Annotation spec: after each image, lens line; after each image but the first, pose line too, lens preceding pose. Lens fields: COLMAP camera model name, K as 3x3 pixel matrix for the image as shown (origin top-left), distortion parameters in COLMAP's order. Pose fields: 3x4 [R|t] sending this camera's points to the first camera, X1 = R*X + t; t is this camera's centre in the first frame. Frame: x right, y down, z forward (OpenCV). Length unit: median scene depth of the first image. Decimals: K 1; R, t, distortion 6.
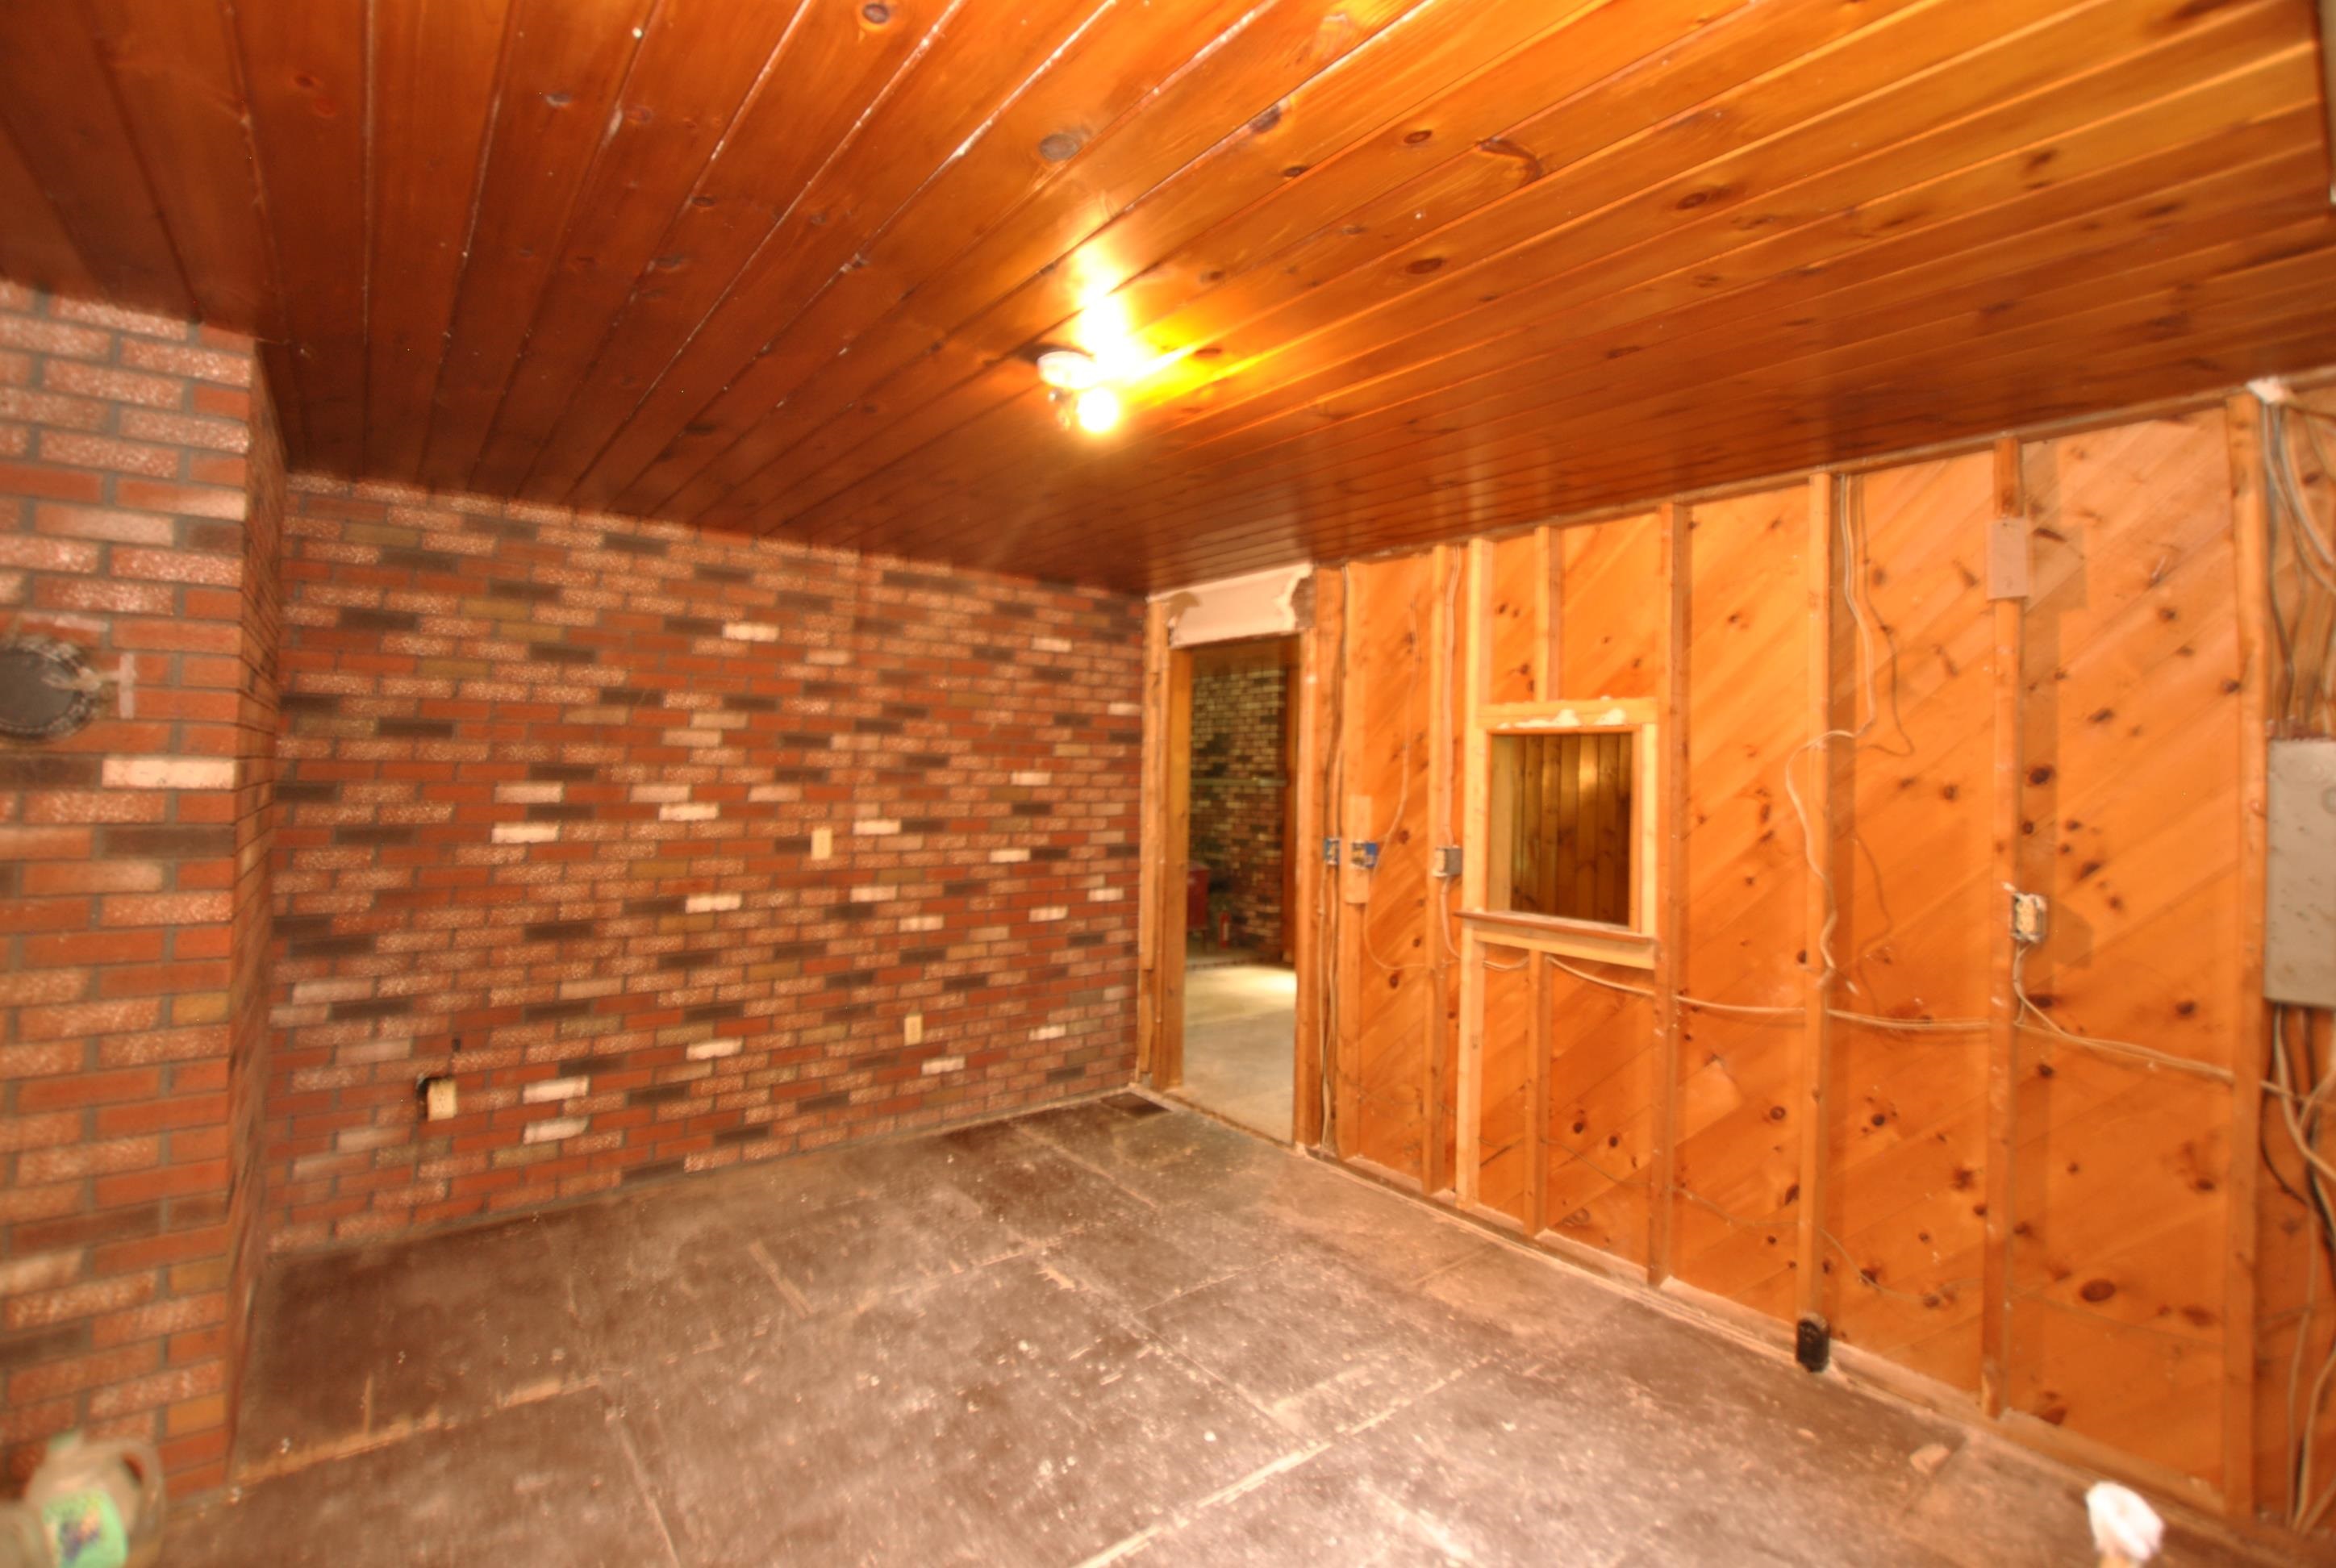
lens RADIAL K [[1034.7, 0, 1165.8], [0, 1034.7, 764.7], [0, 0, 1]] dist [-0.034953, 0.006375]
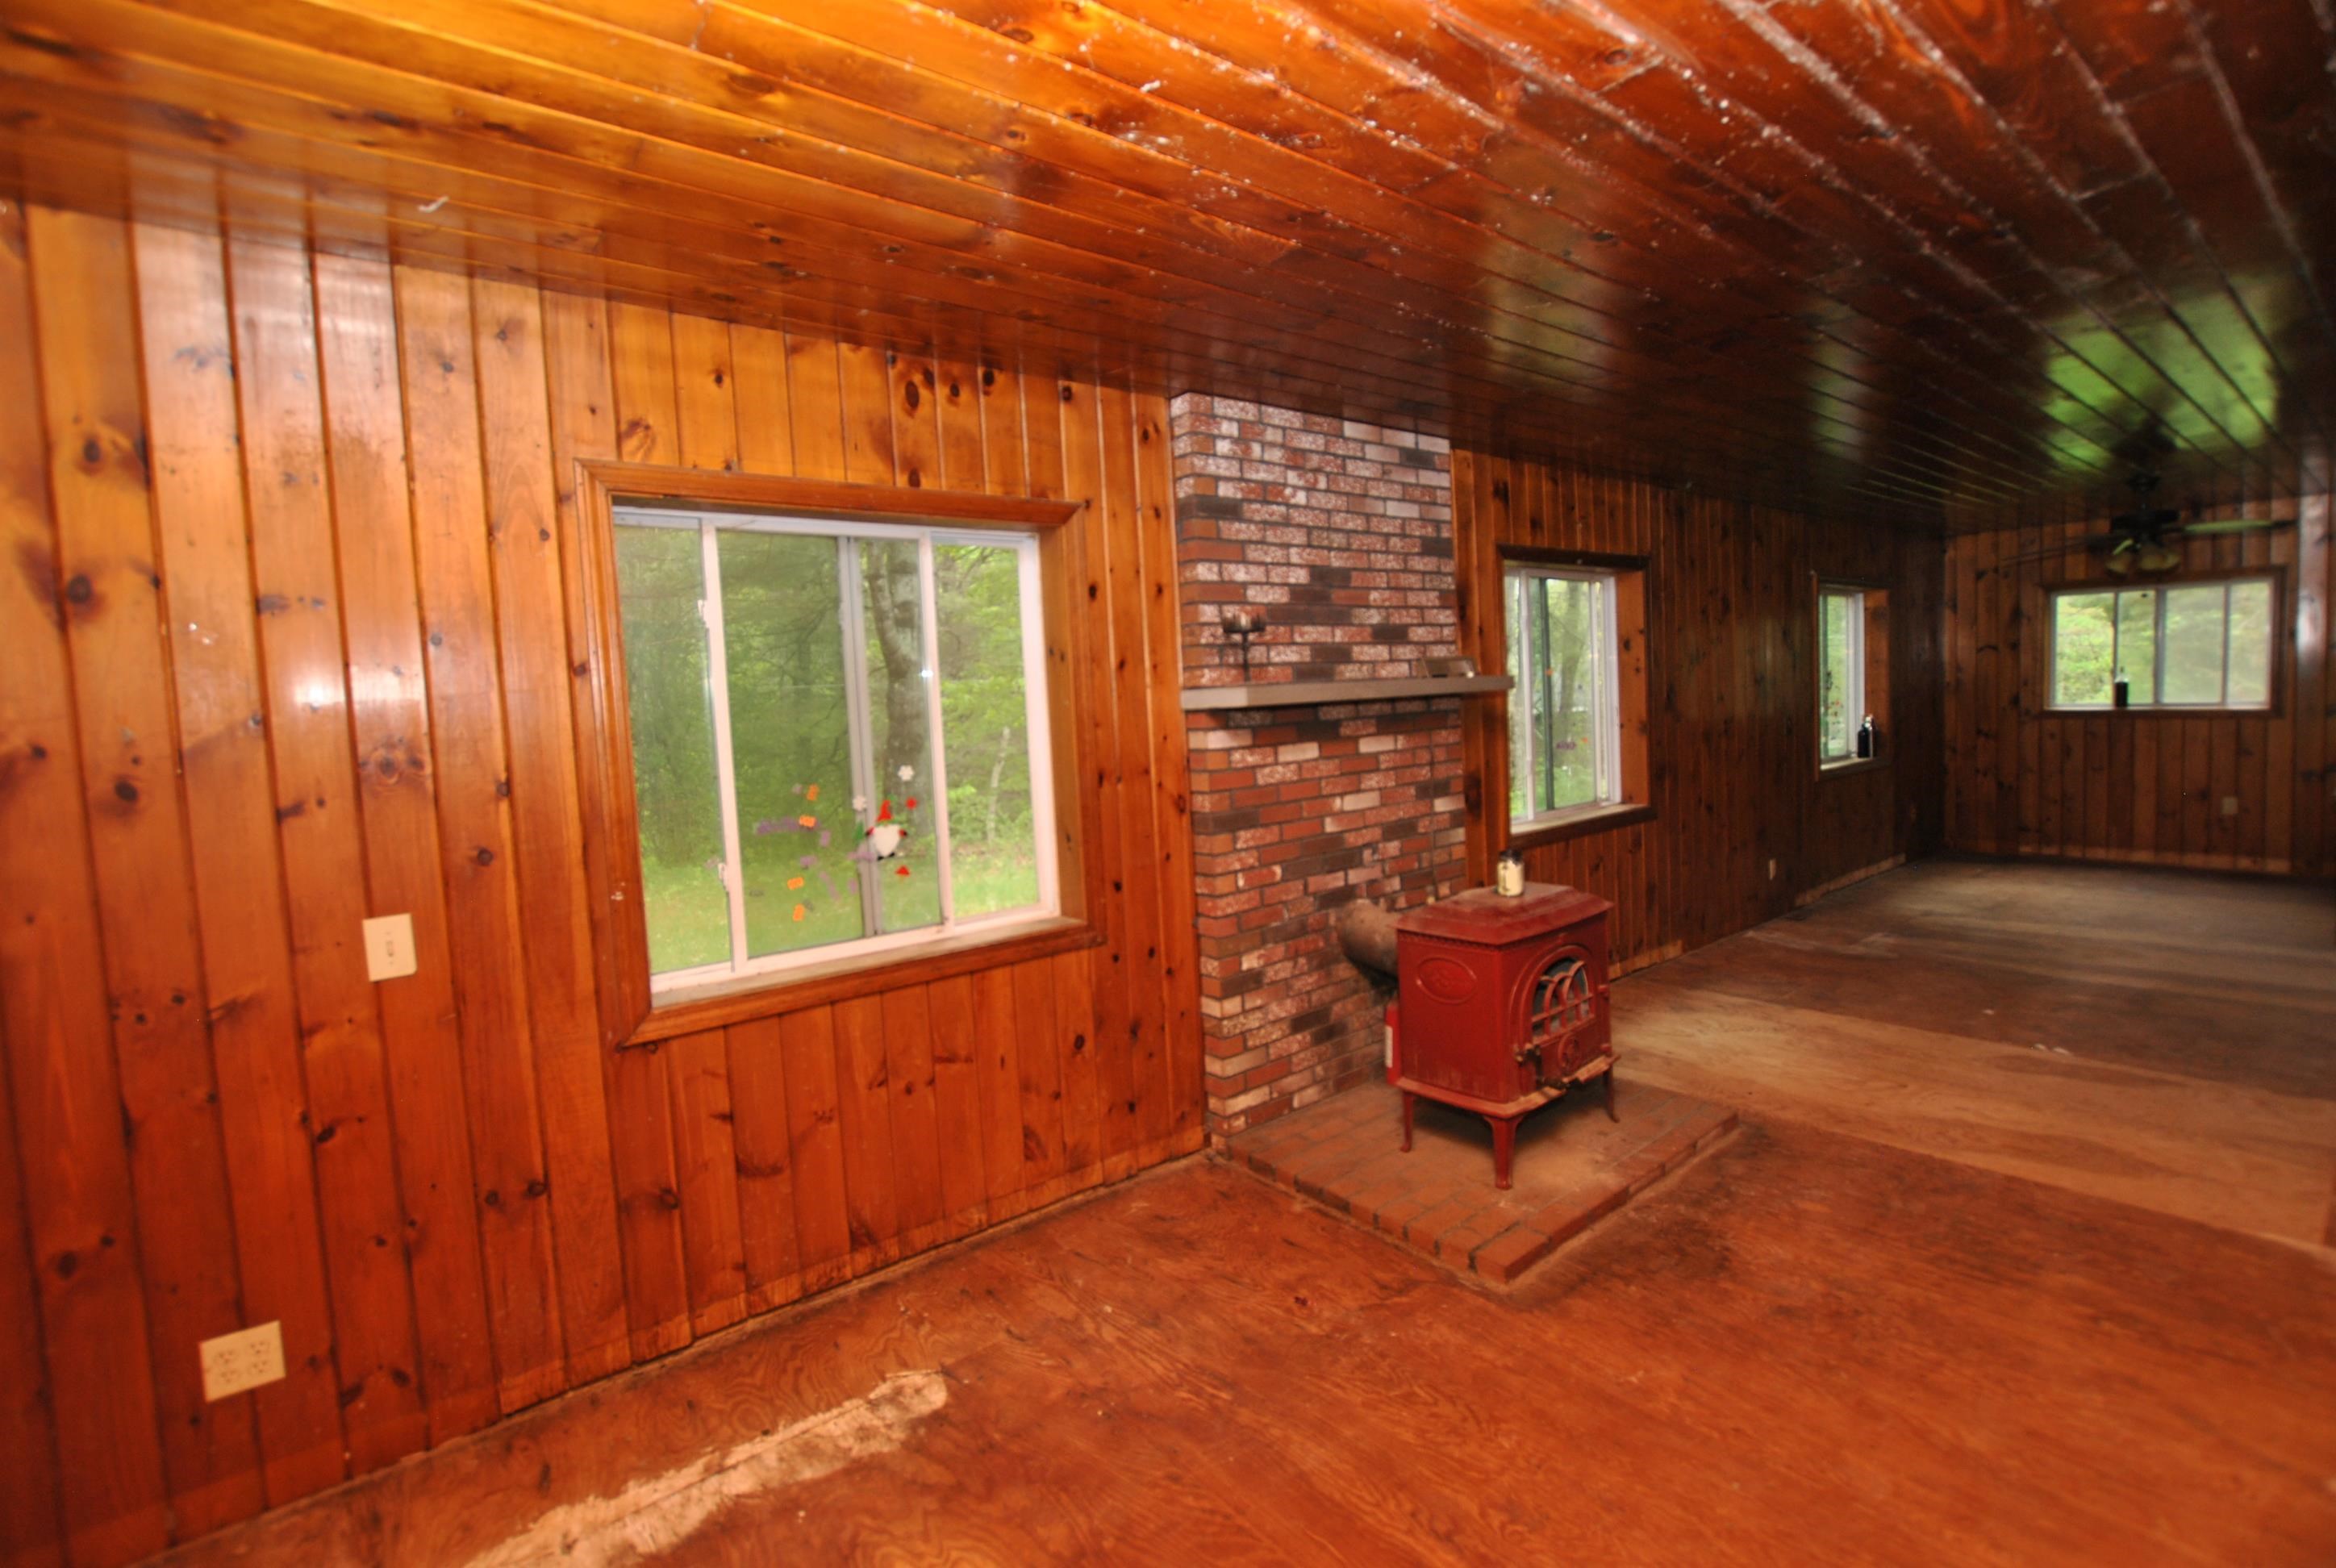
lens RADIAL K [[1034.7, 0, 1165.8], [0, 1034.7, 764.7], [0, 0, 1]] dist [-0.034953, 0.006375]
pose [[-0.000123, -0.085627, 0.996327, -0.738939], [0.039164, 0.995562, 0.085566, 0.016838], [-0.999233, 0.039031, 0.003231, 2.292342]]
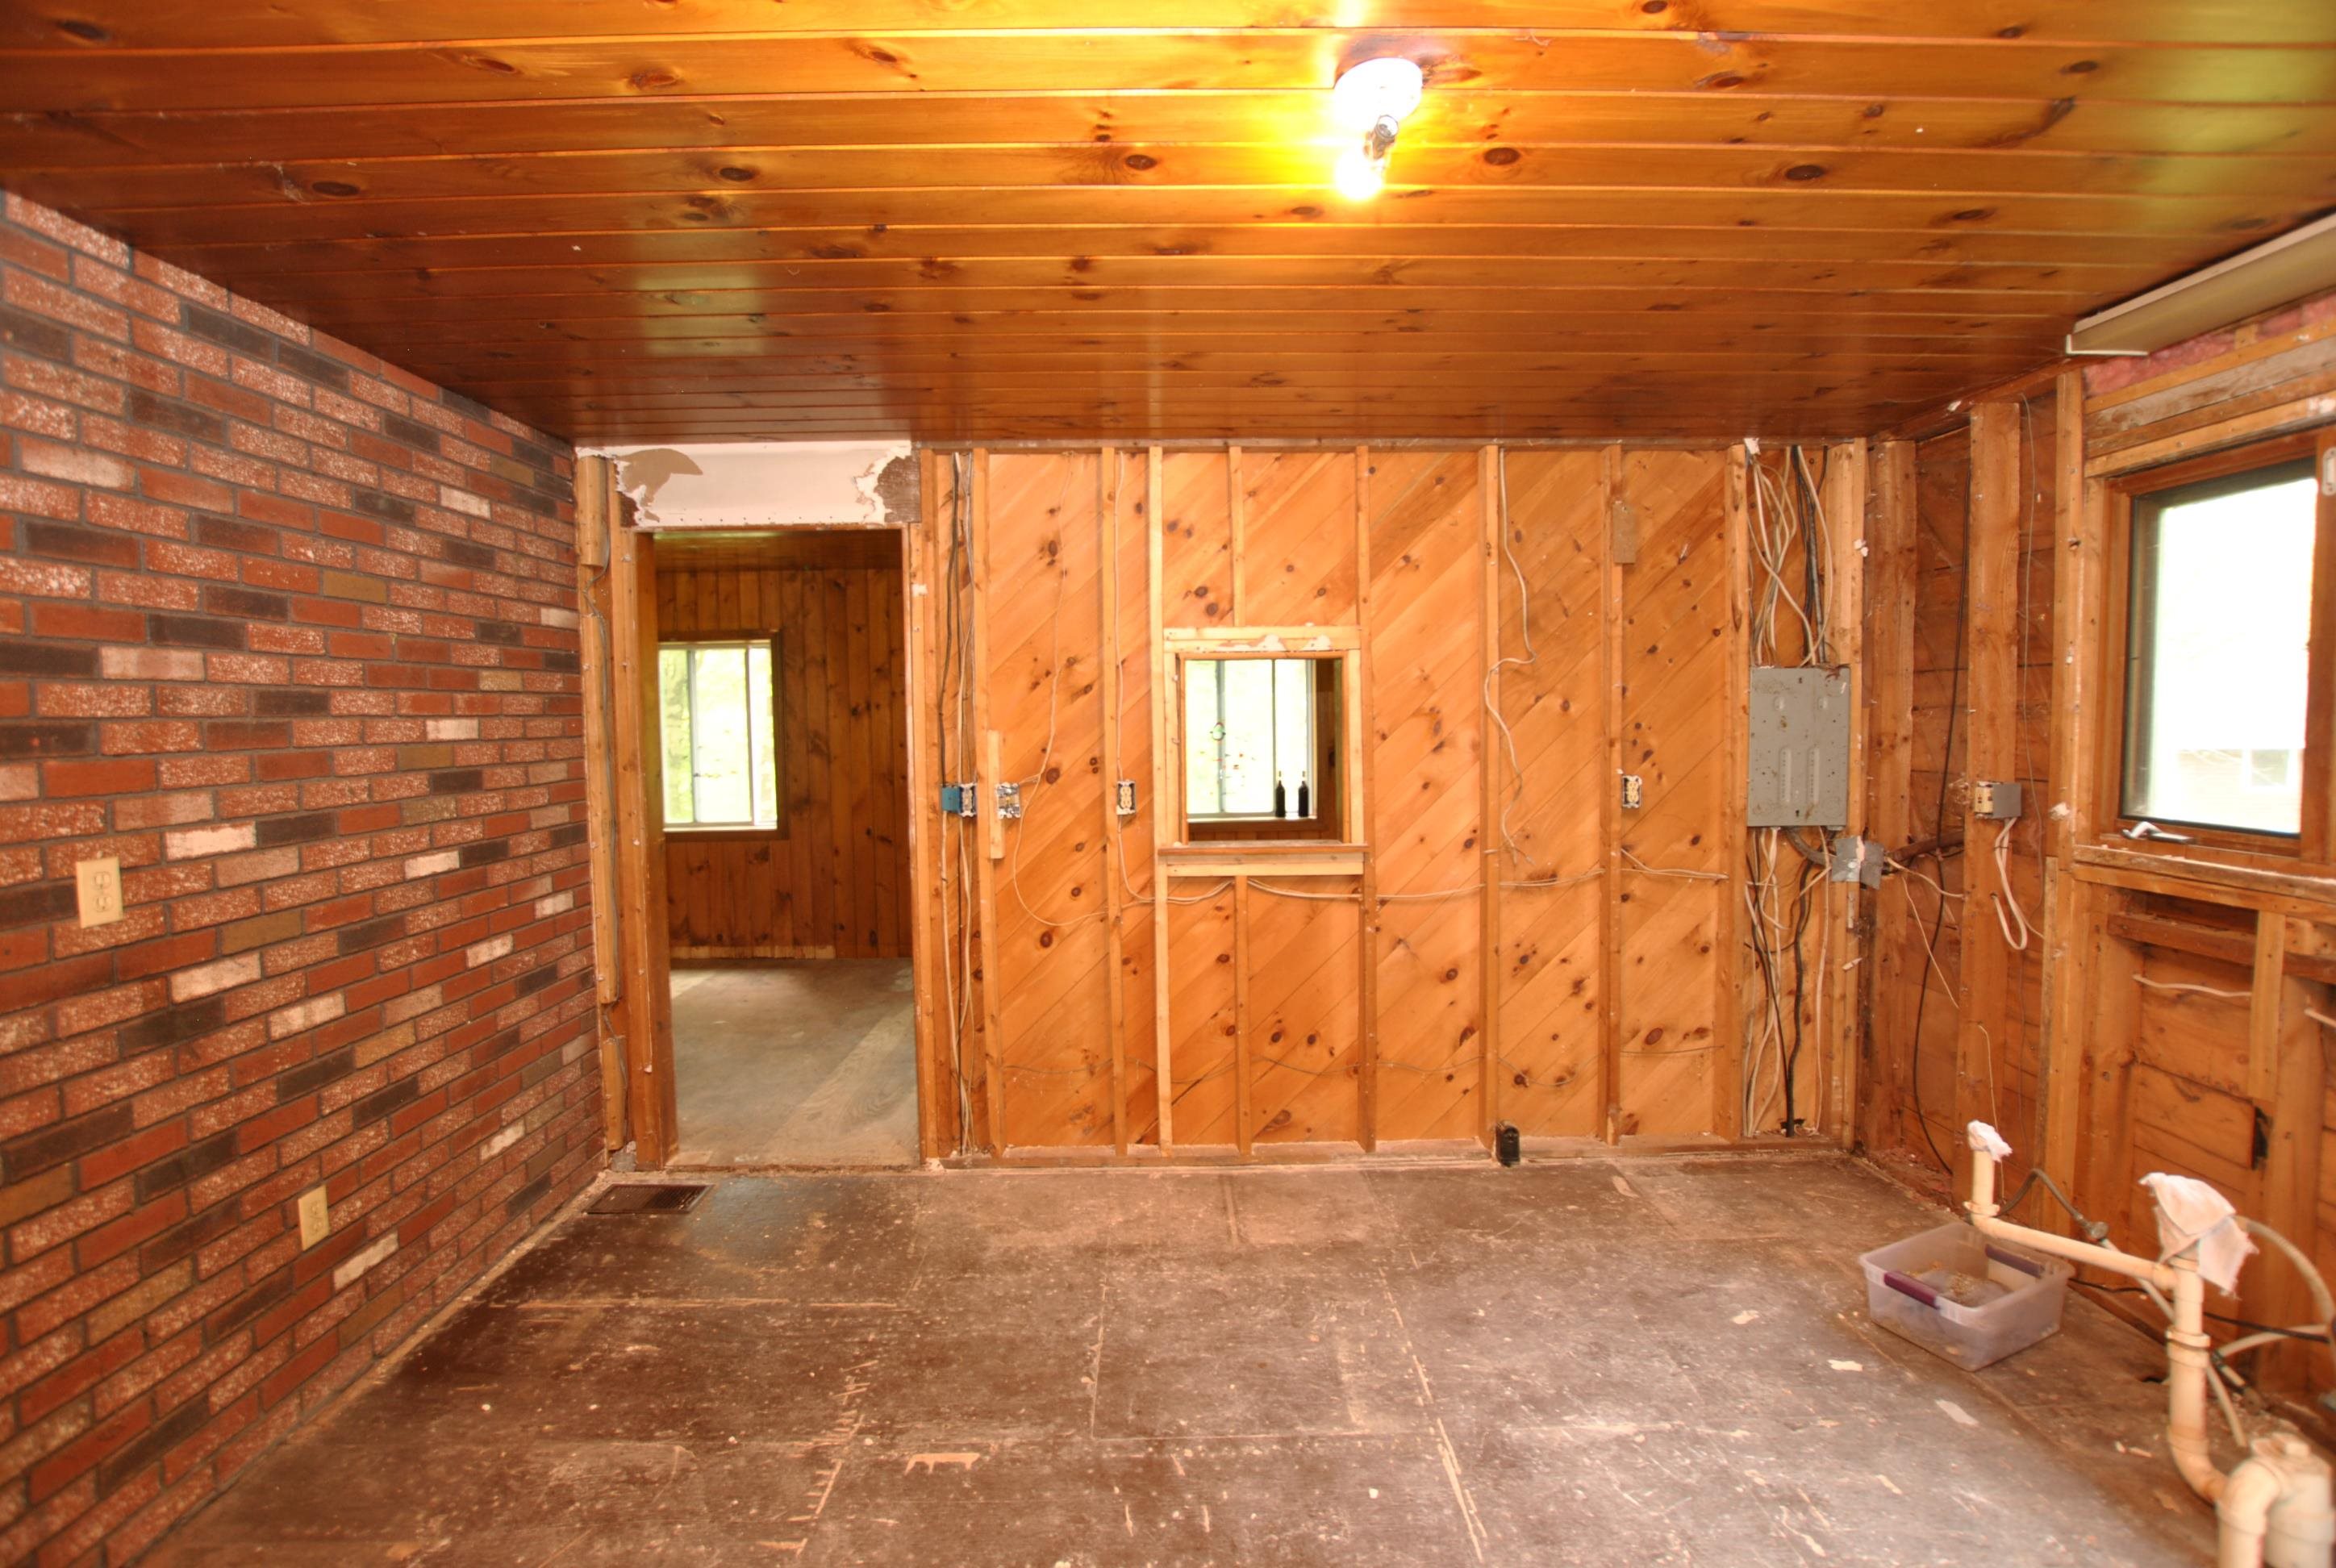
lens RADIAL K [[1034.7, 0, 1165.8], [0, 1034.7, 764.7], [0, 0, 1]] dist [-0.034953, 0.006375]
pose [[0.607555, -0.067023, 0.791445, -0.373810], [0.018963, 0.997373, 0.069904, 0.000540], [-0.794051, -0.027462, 0.607230, 0.354565]]
